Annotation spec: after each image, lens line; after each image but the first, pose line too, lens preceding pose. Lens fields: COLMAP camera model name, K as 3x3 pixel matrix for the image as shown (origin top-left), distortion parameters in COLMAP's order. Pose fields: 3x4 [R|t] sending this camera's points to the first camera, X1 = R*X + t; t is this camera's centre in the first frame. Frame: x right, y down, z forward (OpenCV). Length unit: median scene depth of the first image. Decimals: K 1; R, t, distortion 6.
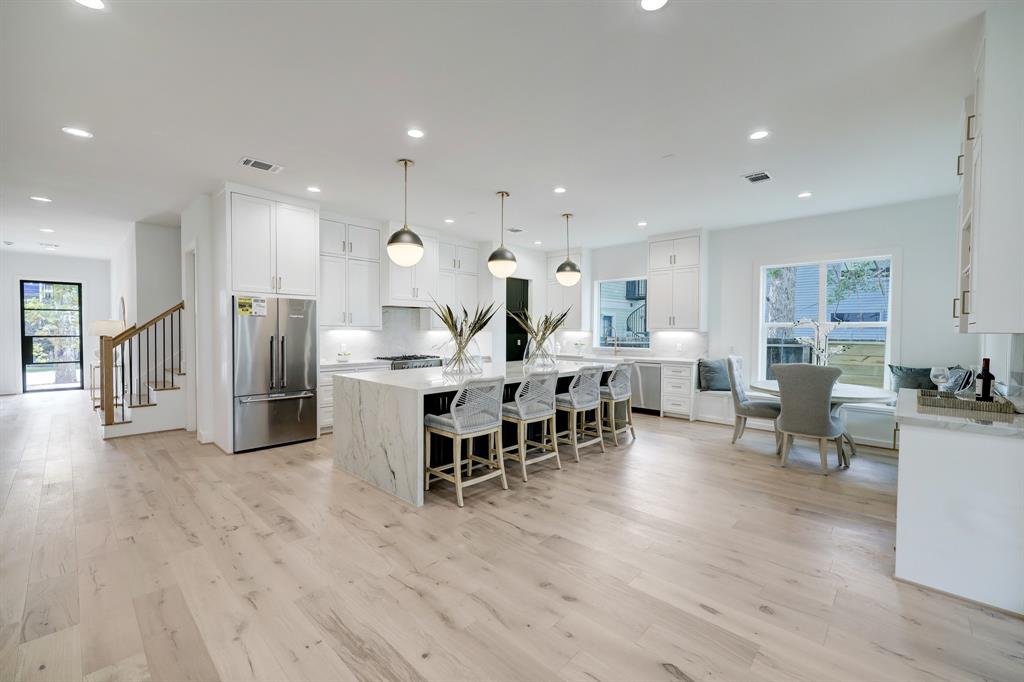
lens RADIAL K [[425.2, 0, 509.7], [0, 425.2, 340.9], [0, 0, 1]] dist [-0.000957, -0.000275]
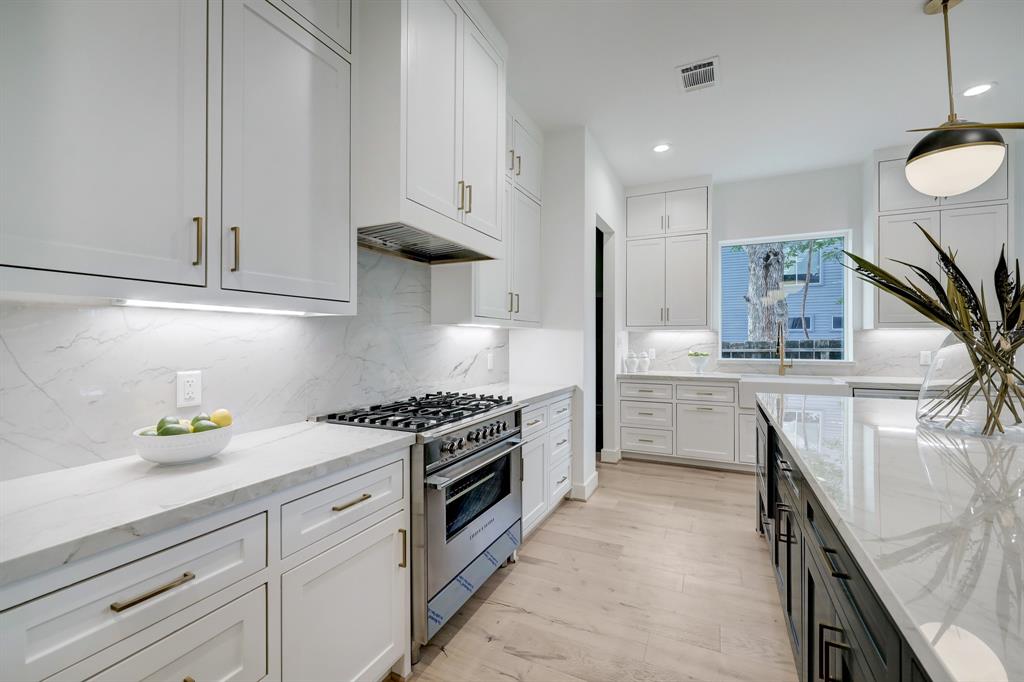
lens RADIAL K [[425.2, 0, 509.7], [0, 425.2, 340.9], [0, 0, 1]] dist [-0.000957, -0.000275]
pose [[0.955196, -0.006065, 0.295910, -0.404845], [0.011698, 0.999782, -0.017271, -0.005317], [-0.295741, 0.019958, 0.955060, 0.991632]]
